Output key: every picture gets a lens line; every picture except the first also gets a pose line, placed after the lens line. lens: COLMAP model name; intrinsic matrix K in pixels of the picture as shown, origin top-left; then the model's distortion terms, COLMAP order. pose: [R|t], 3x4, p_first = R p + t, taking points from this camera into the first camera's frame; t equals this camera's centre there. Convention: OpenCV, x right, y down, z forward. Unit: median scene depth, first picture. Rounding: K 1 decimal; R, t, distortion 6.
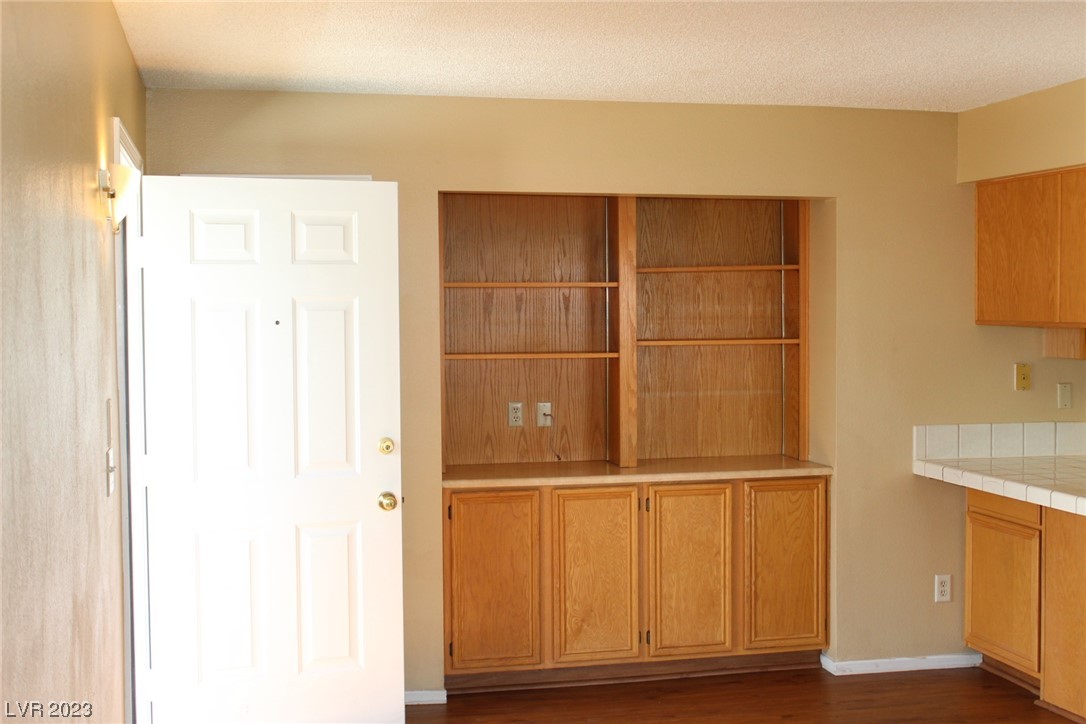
lens RADIAL K [[1492.4, 0, 515.8], [0, 1492.4, 351.7], [0, 0, 1]] dist [-0.012200, 0.000000]
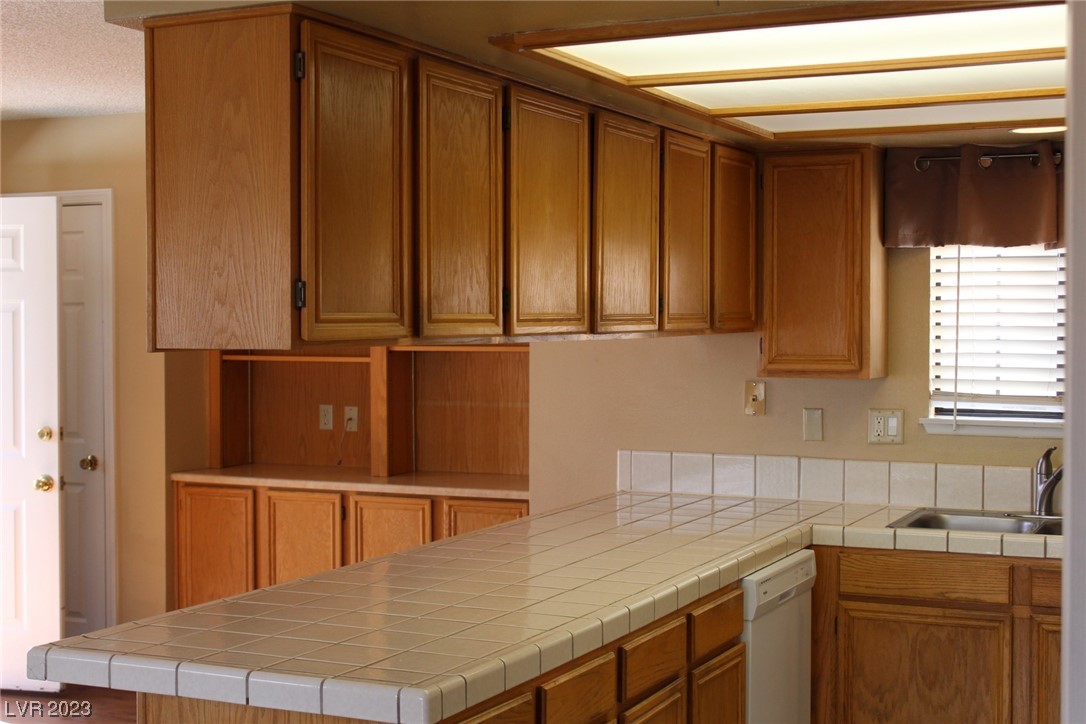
lens RADIAL K [[1672.3, 0, 543.3], [0, 1672.3, 361.2], [0, 0, 1]] dist [-0.020402, 0.000000]
pose [[0.769193, 0.021660, -0.638650, 0.860928], [-0.022925, 0.999717, 0.006295, -0.006389], [0.638606, 0.009799, 0.769472, 0.241719]]
